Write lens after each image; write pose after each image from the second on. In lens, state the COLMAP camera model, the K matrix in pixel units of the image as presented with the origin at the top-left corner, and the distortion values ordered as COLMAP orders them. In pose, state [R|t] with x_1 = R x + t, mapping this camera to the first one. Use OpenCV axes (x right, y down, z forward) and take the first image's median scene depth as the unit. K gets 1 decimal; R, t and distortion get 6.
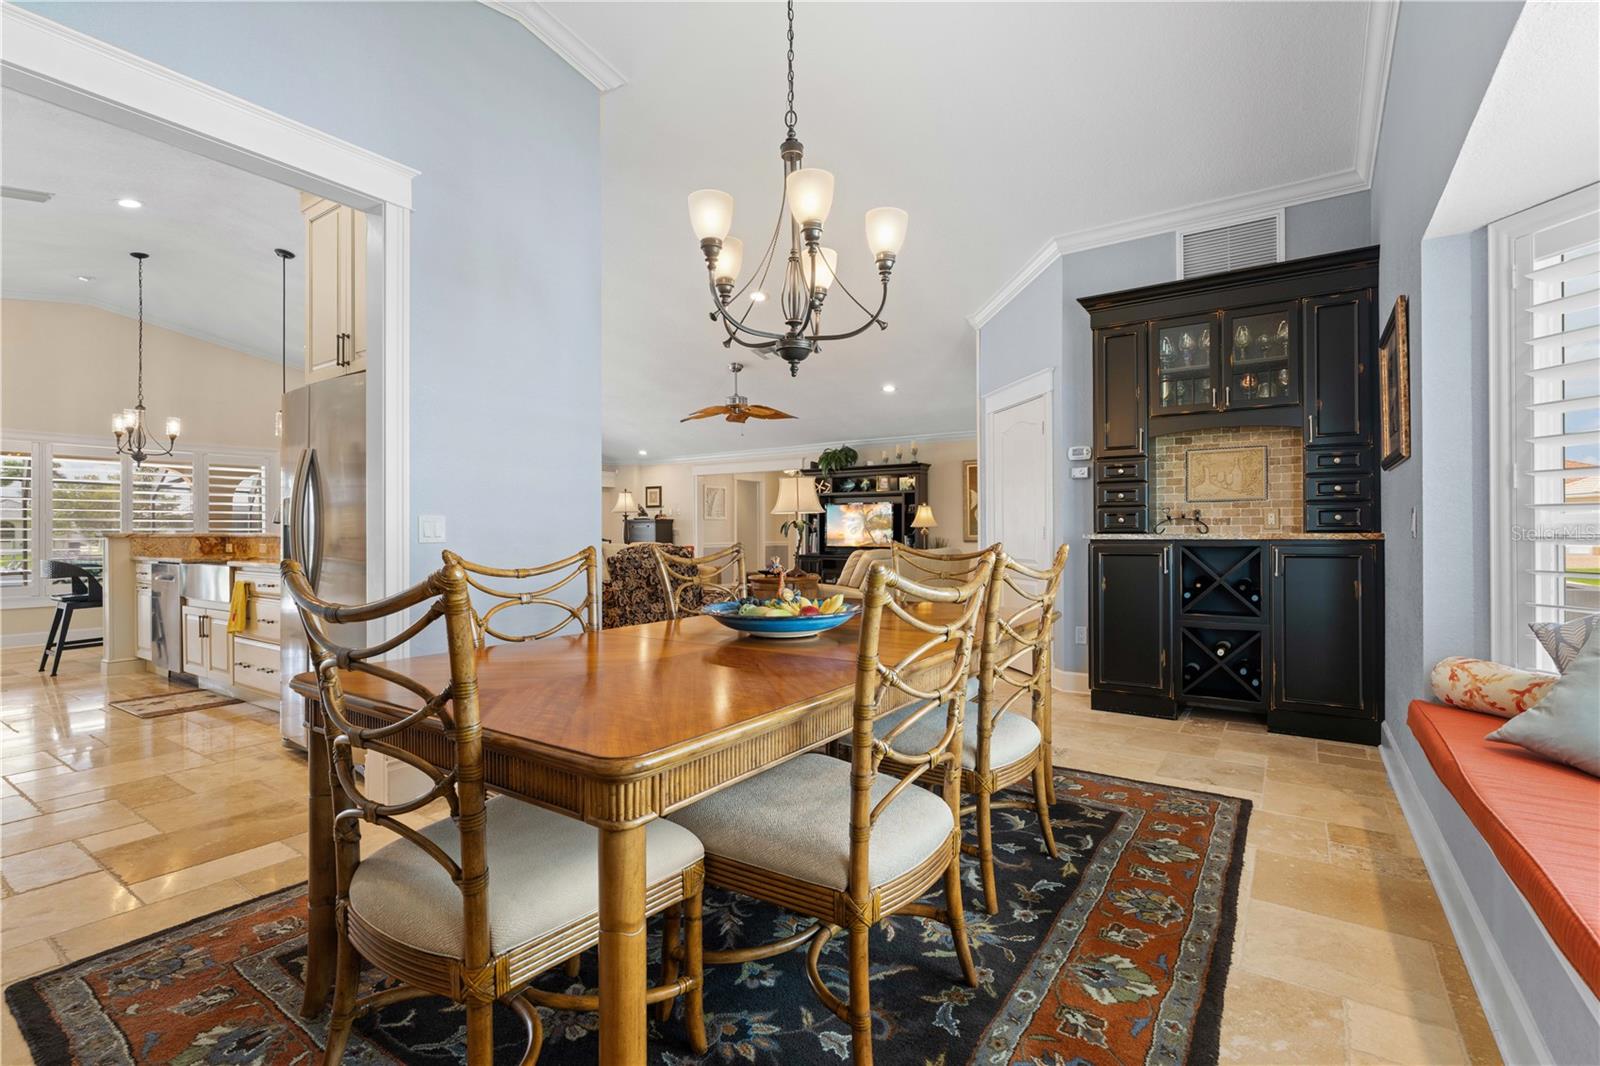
lens RADIAL K [[734.8, 0, 802.9], [0, 734.8, 531.4], [0, 0, 1]] dist [-0.002401, 0.000262]
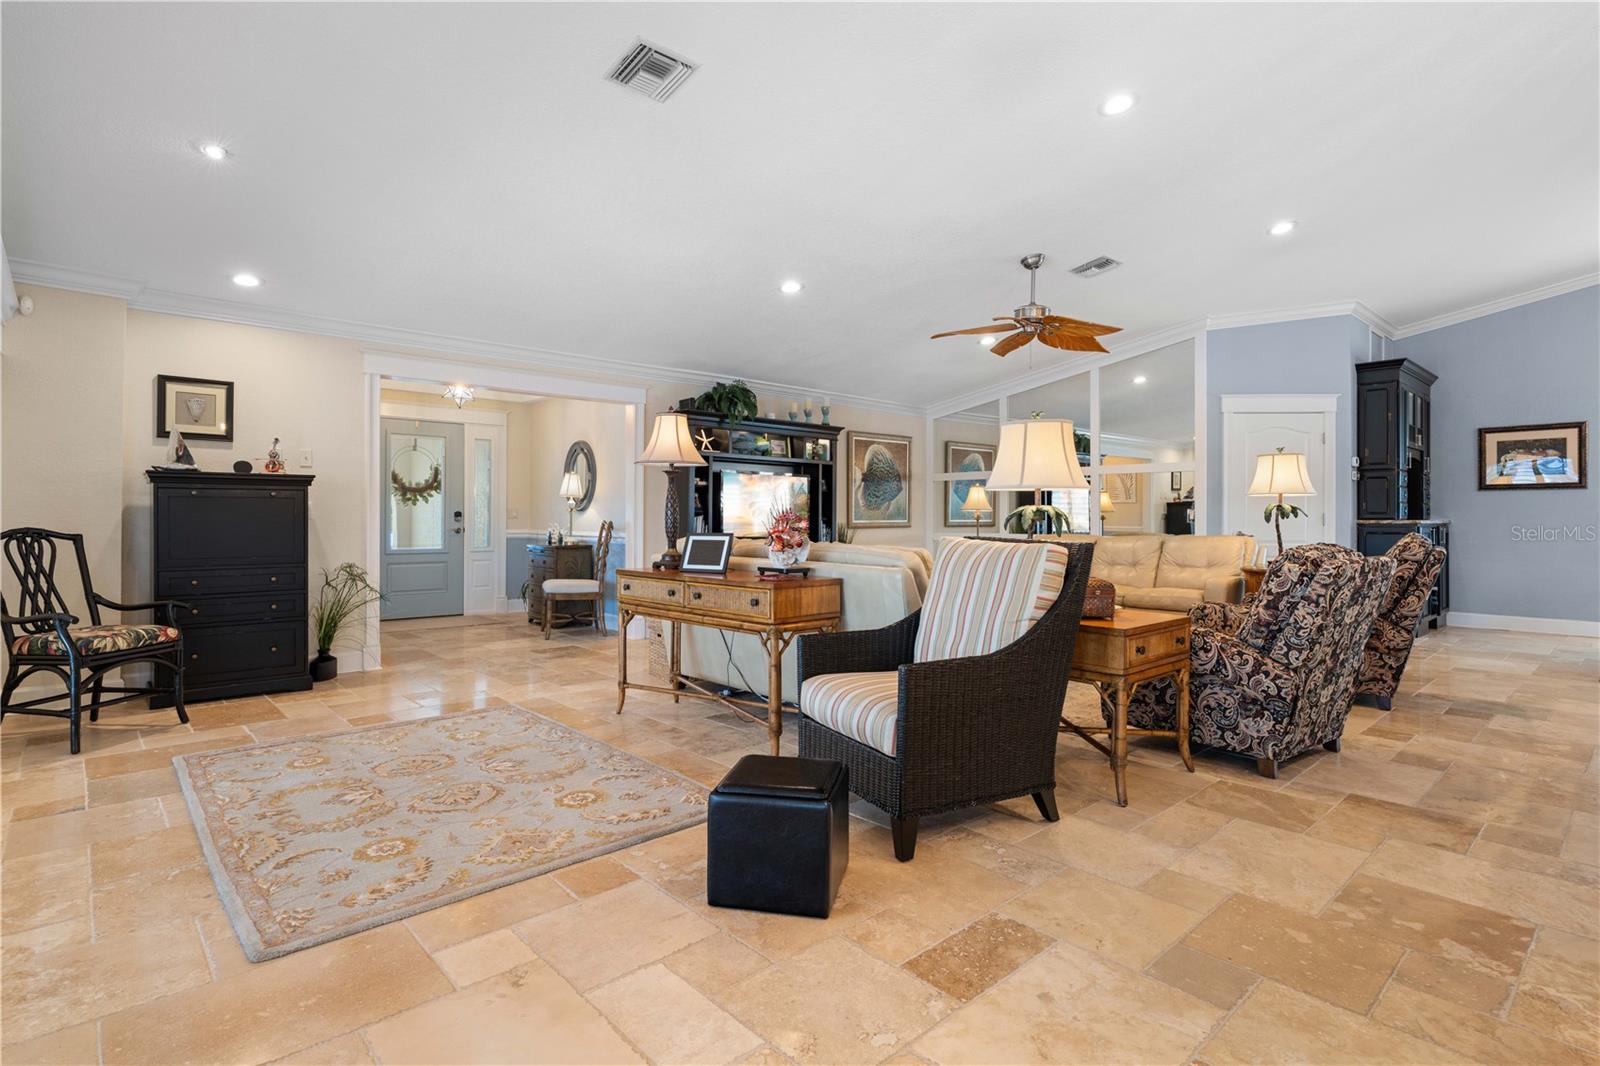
lens RADIAL K [[798.5, 0, 800.6], [0, 798.5, 518.9], [0, 0, 1]] dist [-0.006077, 0.000403]
pose [[0.229609, 0.001892, 0.973281, -0.661473], [-0.007083, 0.999975, -0.000273, 0.004314], [-0.973257, -0.006831, 0.229616, 0.833698]]
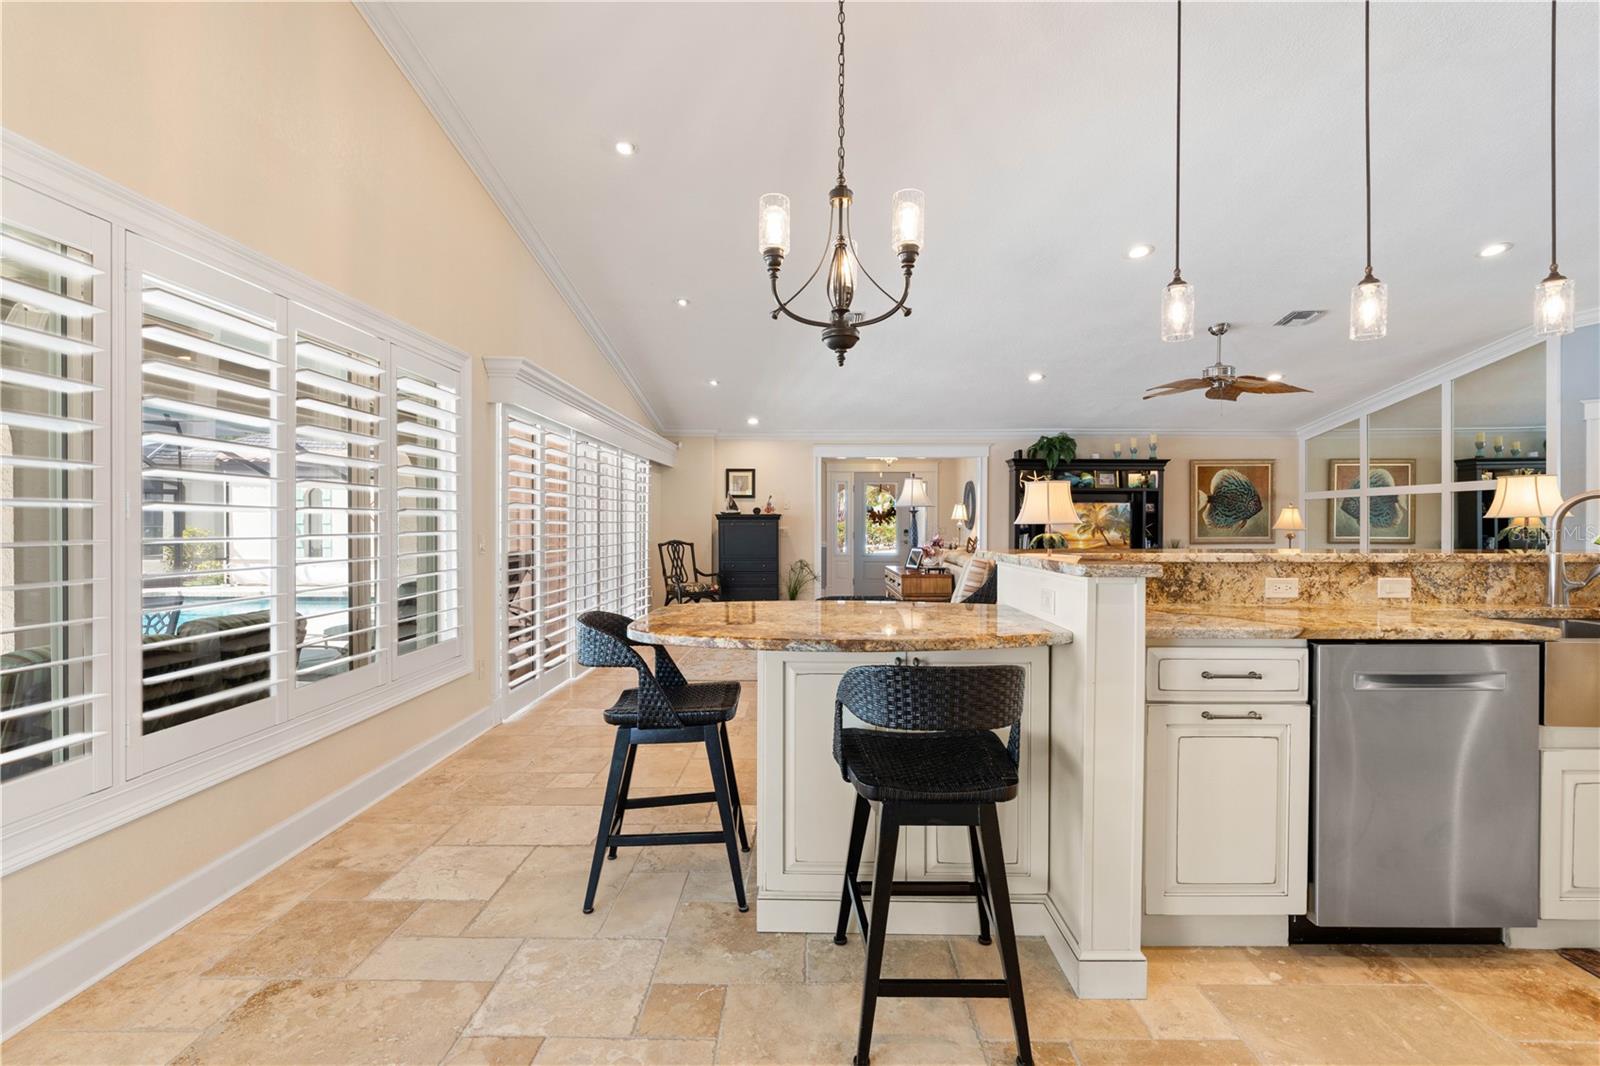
lens RADIAL K [[734.8, 0, 802.9], [0, 734.8, 531.4], [0, 0, 1]] dist [-0.002401, 0.000262]
pose [[0.833958, -0.000735, 0.551827, -0.726676], [-0.005008, 0.999948, 0.008900, -0.007914], [-0.551805, -0.010186, 0.833911, 0.470653]]
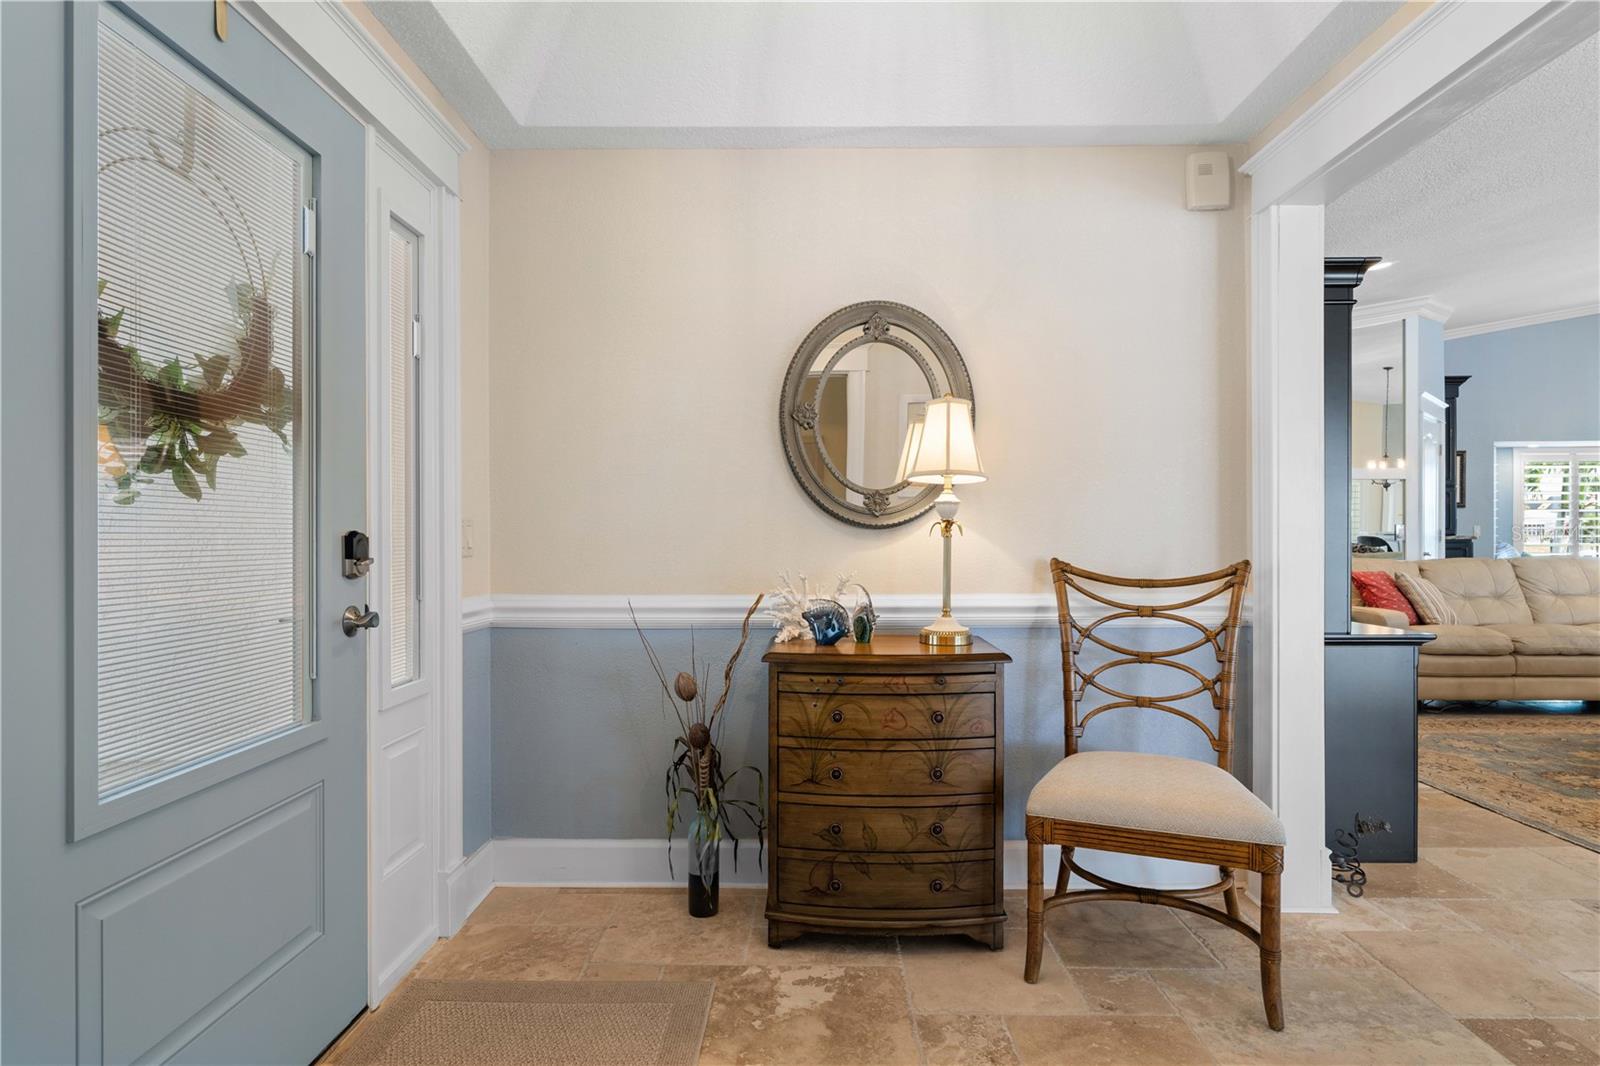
lens RADIAL K [[828.7, 0, 803.1], [0, 828.7, 534.4], [0, 0, 1]] dist [-0.000028, 0.000062]
pose [[-0.547823, 0.006716, 0.836568, -0.130368], [0.005048, 0.999976, -0.004722, 0.000493], [-0.836579, 0.001637, -0.547843, 1.401219]]
